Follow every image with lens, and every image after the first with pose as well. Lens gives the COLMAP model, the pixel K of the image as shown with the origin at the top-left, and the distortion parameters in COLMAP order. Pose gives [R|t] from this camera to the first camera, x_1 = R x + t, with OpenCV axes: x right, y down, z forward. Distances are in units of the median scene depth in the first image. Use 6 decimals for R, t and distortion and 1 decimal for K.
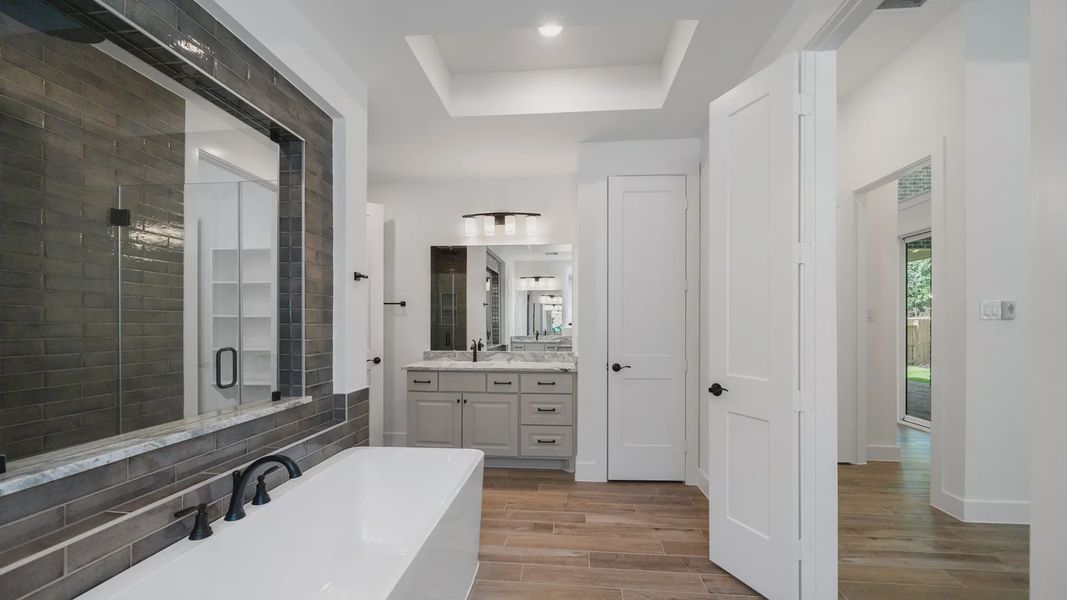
lens RADIAL K [[409.7, 0, 536.2], [0, 409.7, 324.0], [0, 0, 1]] dist [-0.000449, -0.000065]
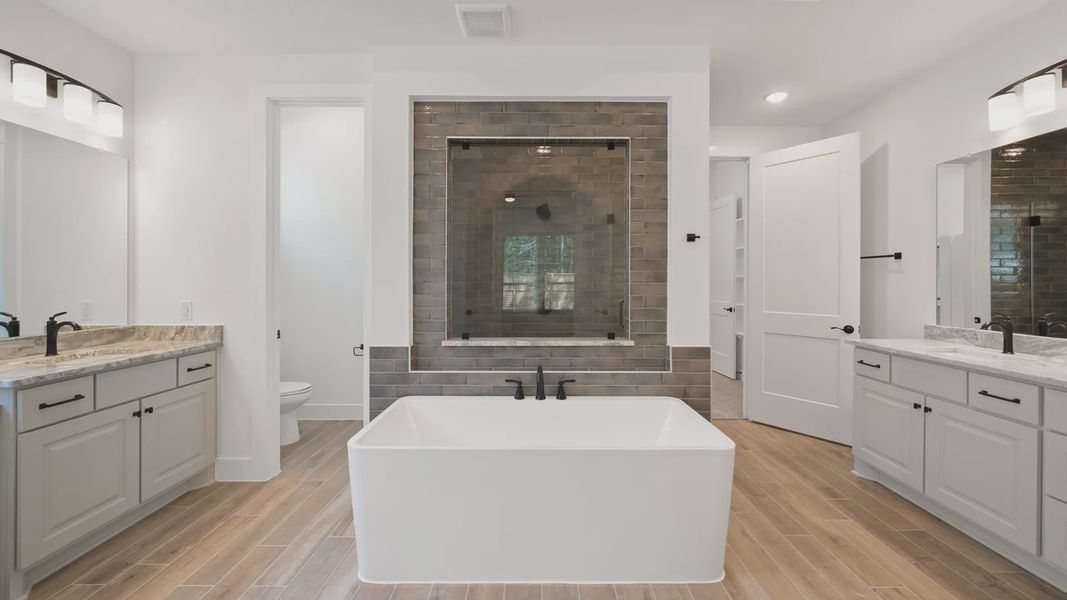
lens RADIAL K [[412.5, 0, 534.8], [0, 412.5, 280.4], [0, 0, 1]] dist [-0.000375, 0.000040]
pose [[0.076615, -0.004328, -0.997051, 0.615180], [-0.004391, 0.999979, -0.004678, -0.000416], [0.997051, 0.004737, 0.076594, 0.553679]]
